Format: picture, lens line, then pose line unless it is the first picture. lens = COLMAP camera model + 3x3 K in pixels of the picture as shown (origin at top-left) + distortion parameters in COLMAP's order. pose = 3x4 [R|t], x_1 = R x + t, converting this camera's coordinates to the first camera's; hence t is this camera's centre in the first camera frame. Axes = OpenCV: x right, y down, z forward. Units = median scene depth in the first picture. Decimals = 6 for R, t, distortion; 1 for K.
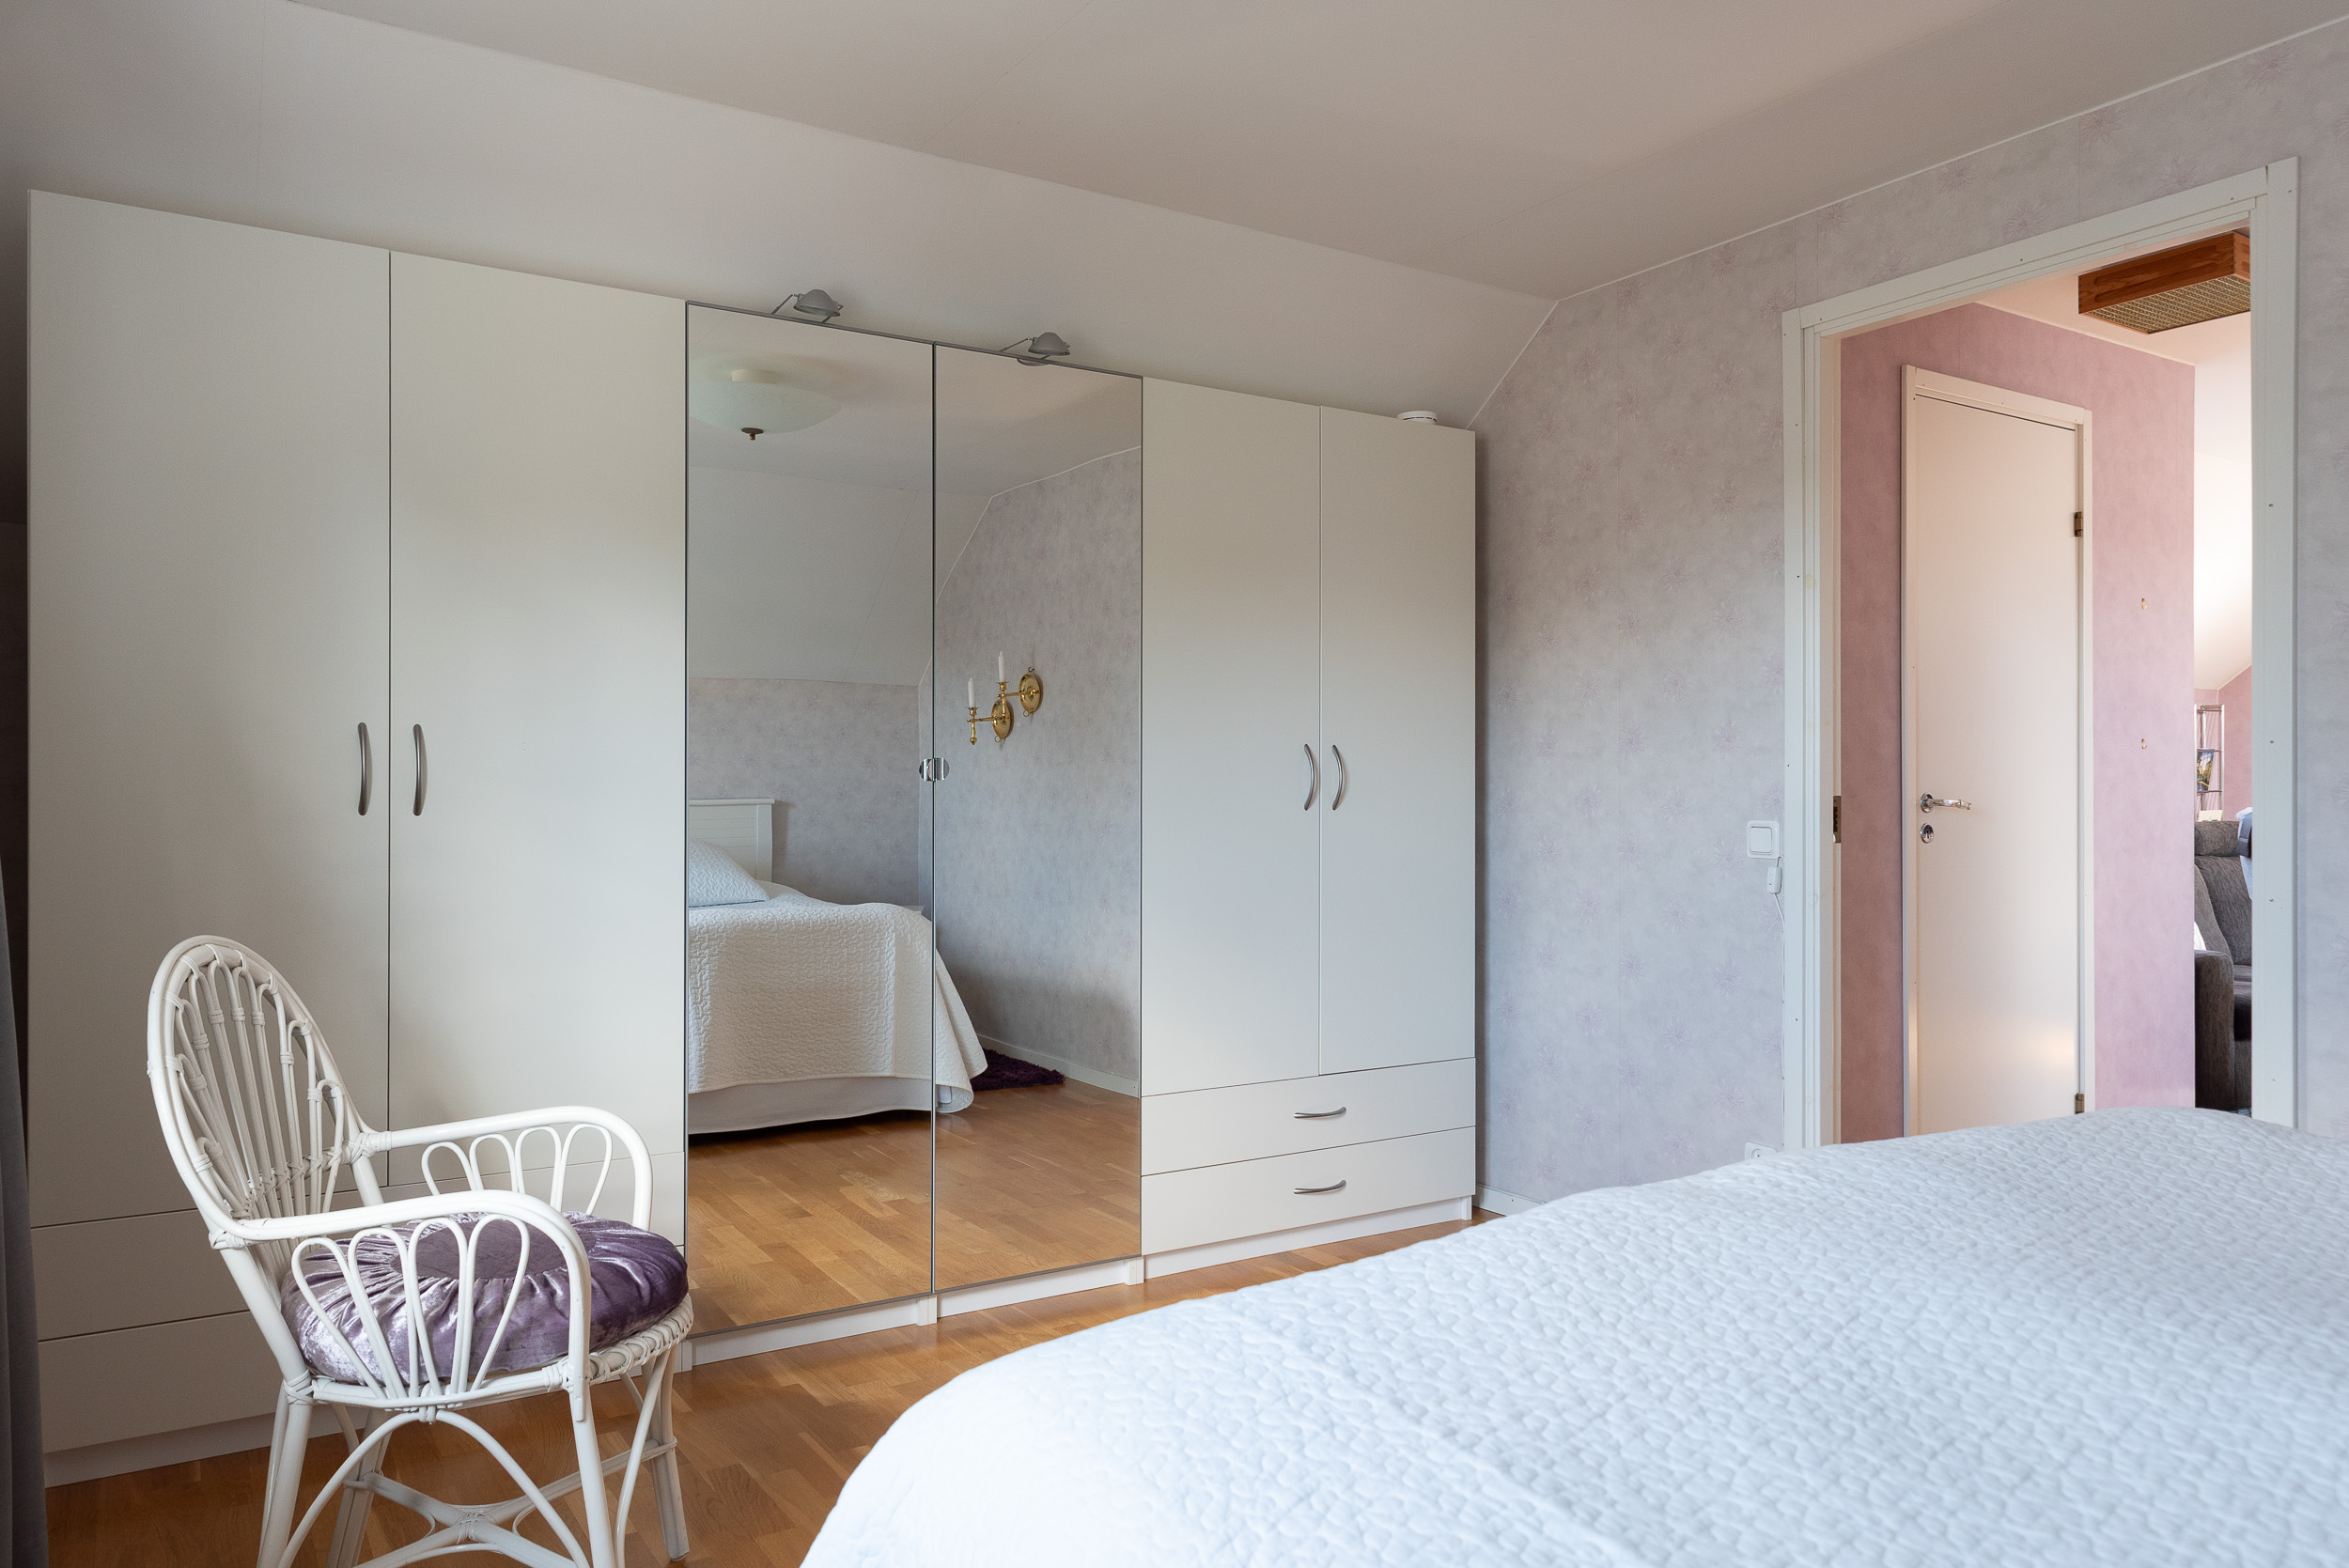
lens RADIAL K [[1564.3, 0, 1174.4], [0, 1564.3, 786.4], [0, 0, 1]] dist [-0.000687, -0.004048]
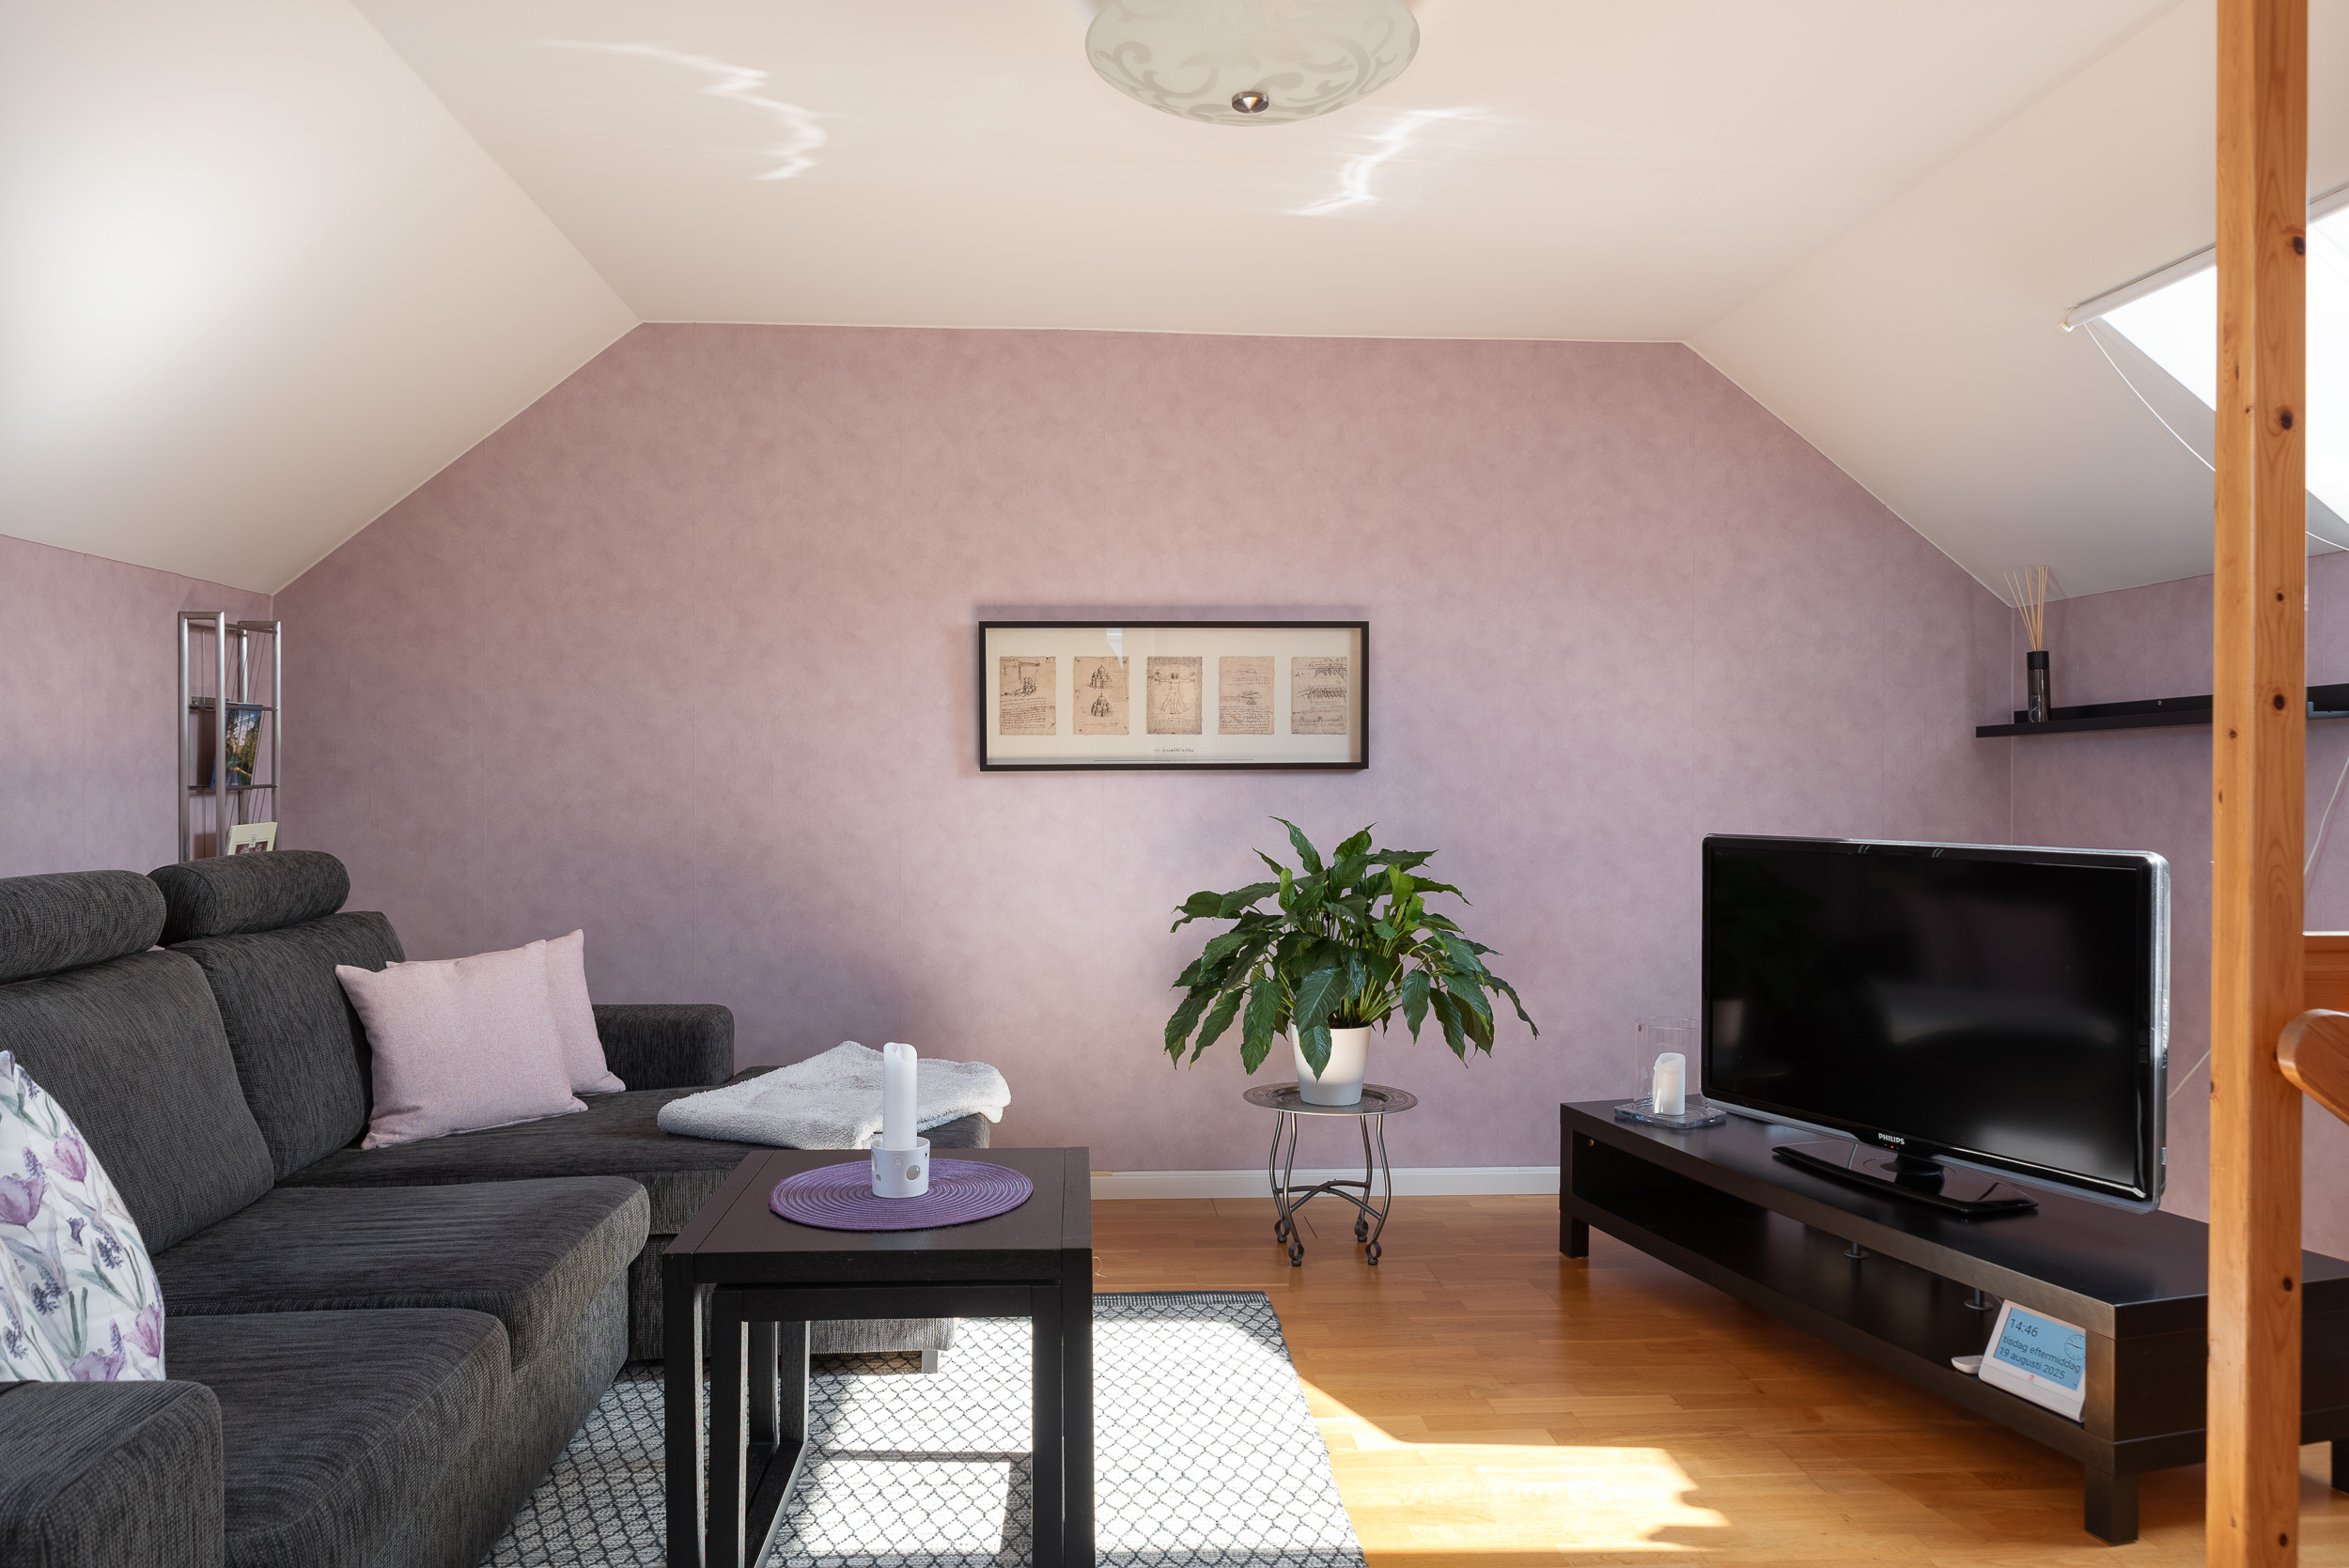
lens RADIAL K [[1564.3, 0, 1169.6], [0, 1564.3, 777.3], [0, 0, 1]] dist [-0.000687, -0.004048]
pose [[0.467007, -0.003132, 0.884248, 0.346810], [0.000276, 0.999994, 0.003397, -0.001623], [-0.884253, -0.001343, 0.467005, 0.490821]]
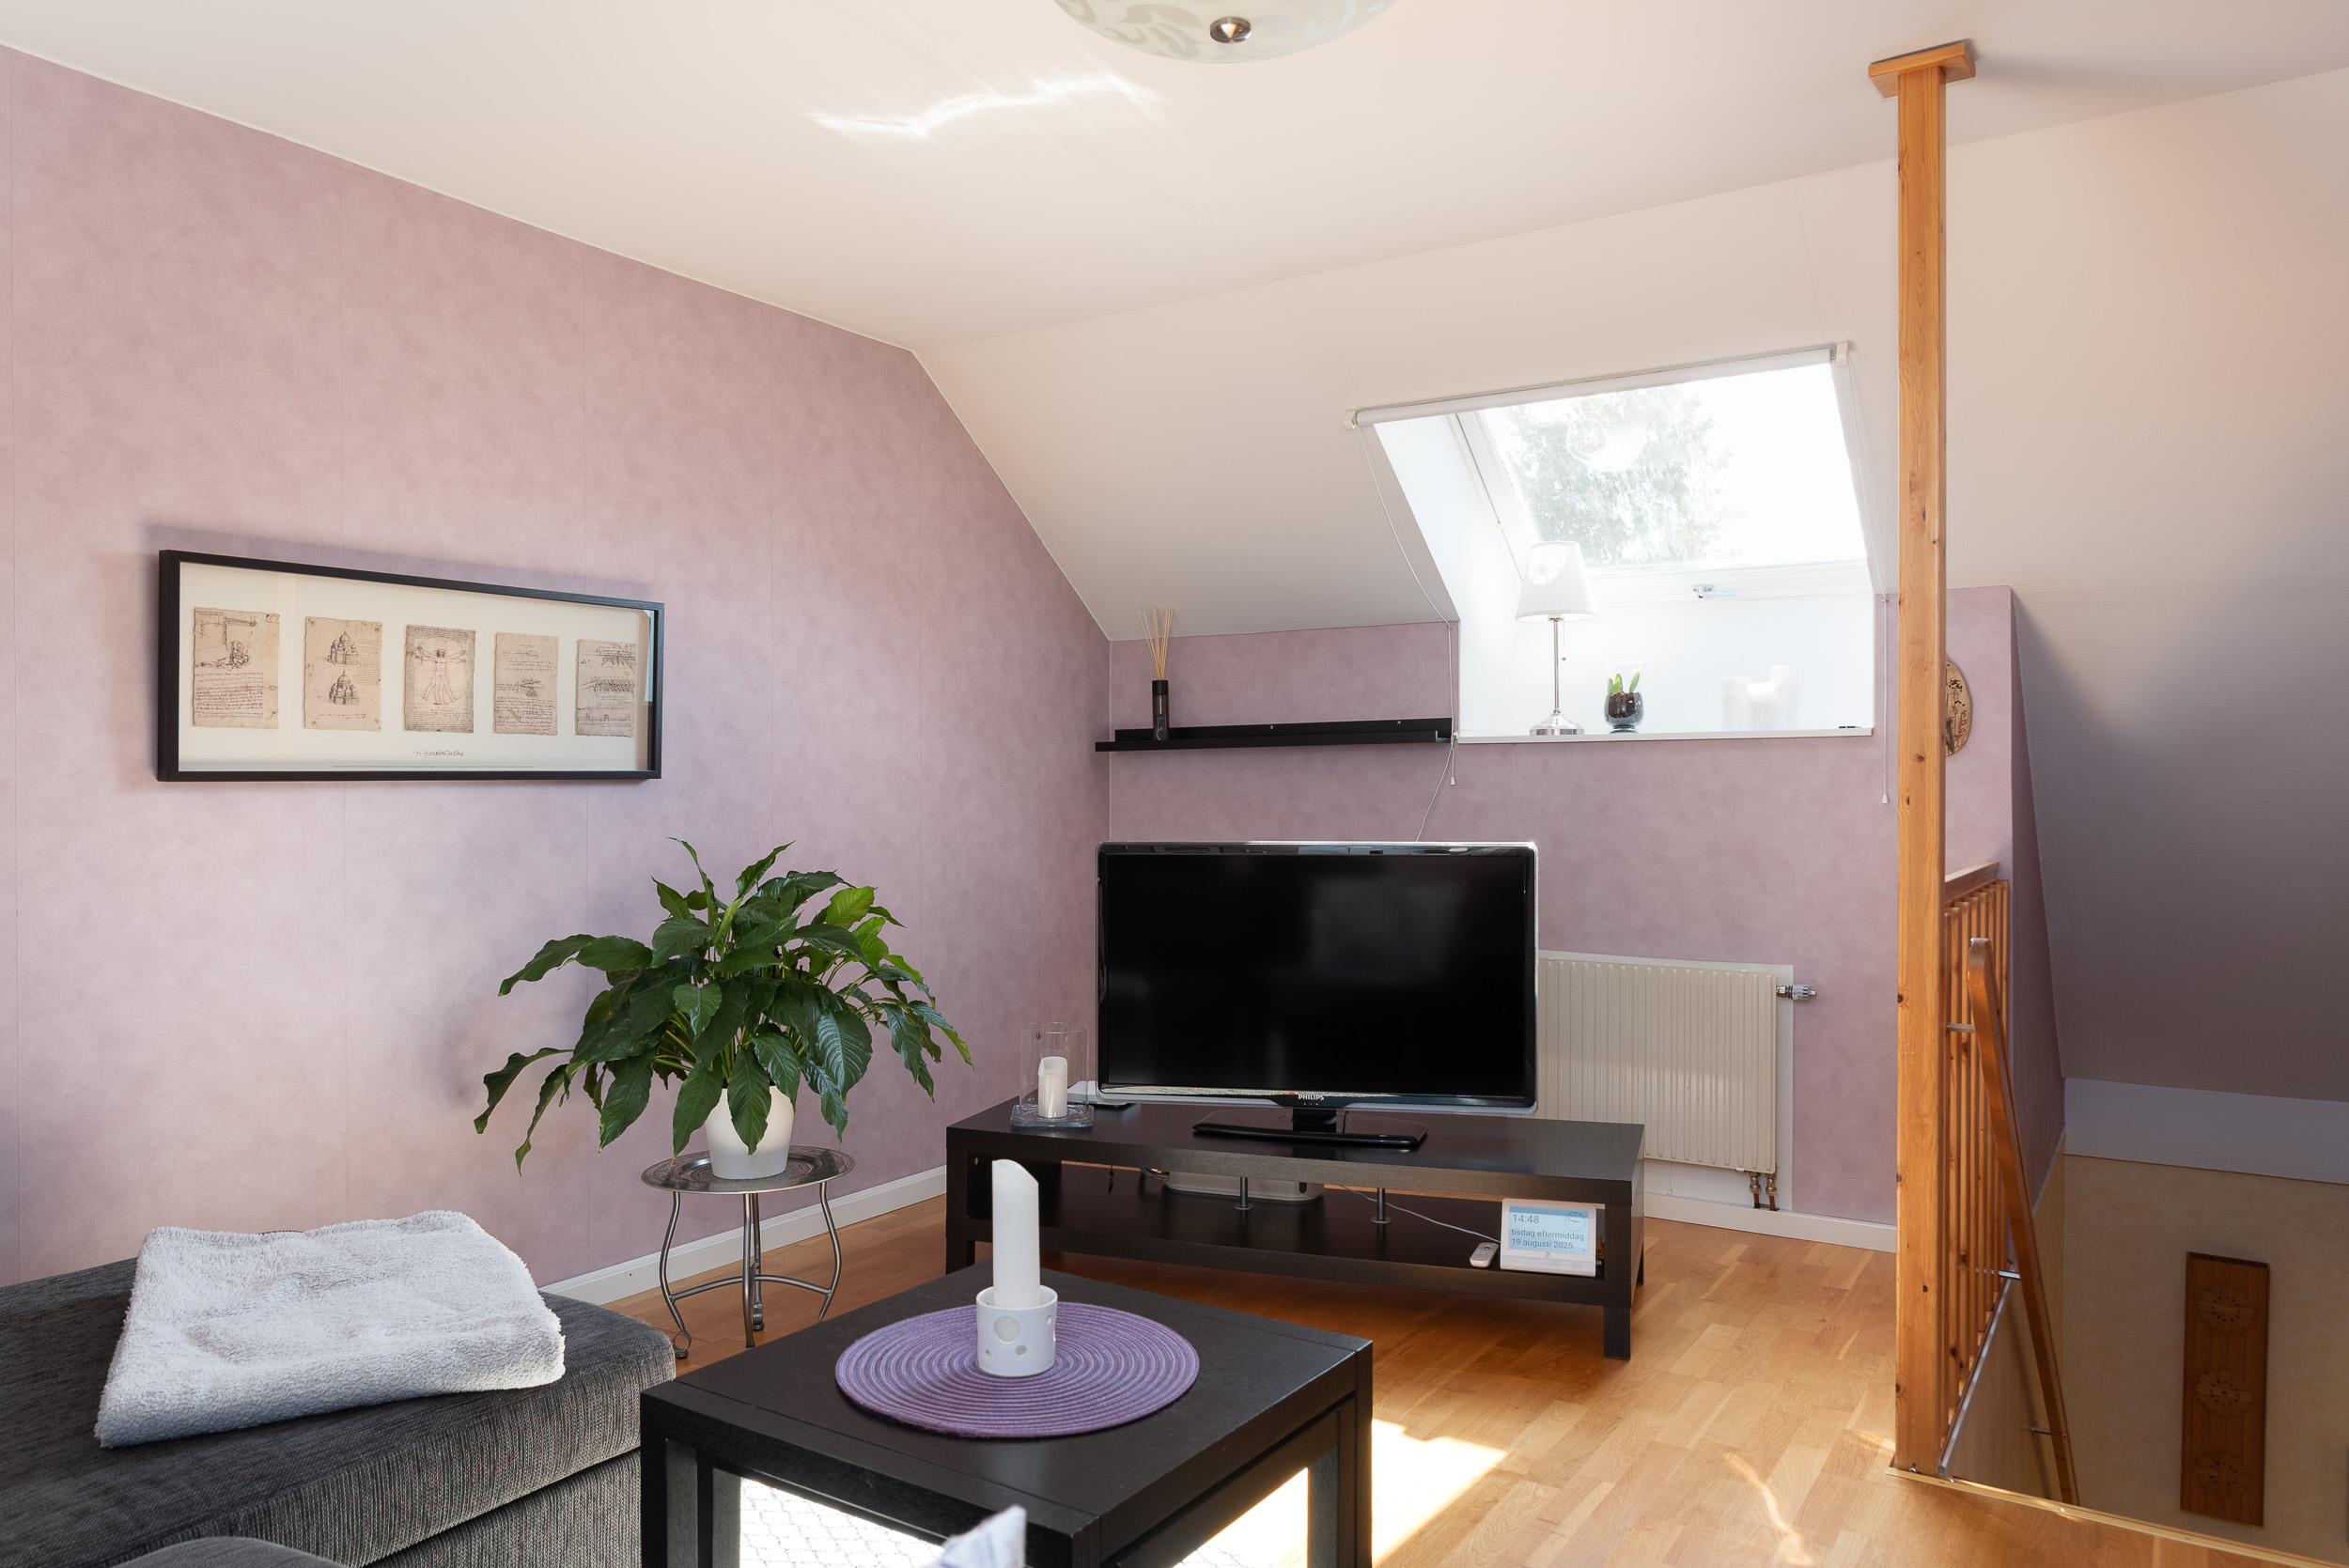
lens RADIAL K [[1570.9, 0, 1171.8], [0, 1570.9, 791.5], [0, 0, 1]] dist [0.011779, -0.001849]
pose [[-0.422088, -0.007041, 0.906527, 0.398793], [-0.000494, 0.999971, 0.007537, -0.002954], [-0.906555, 0.002733, -0.422080, 0.902012]]
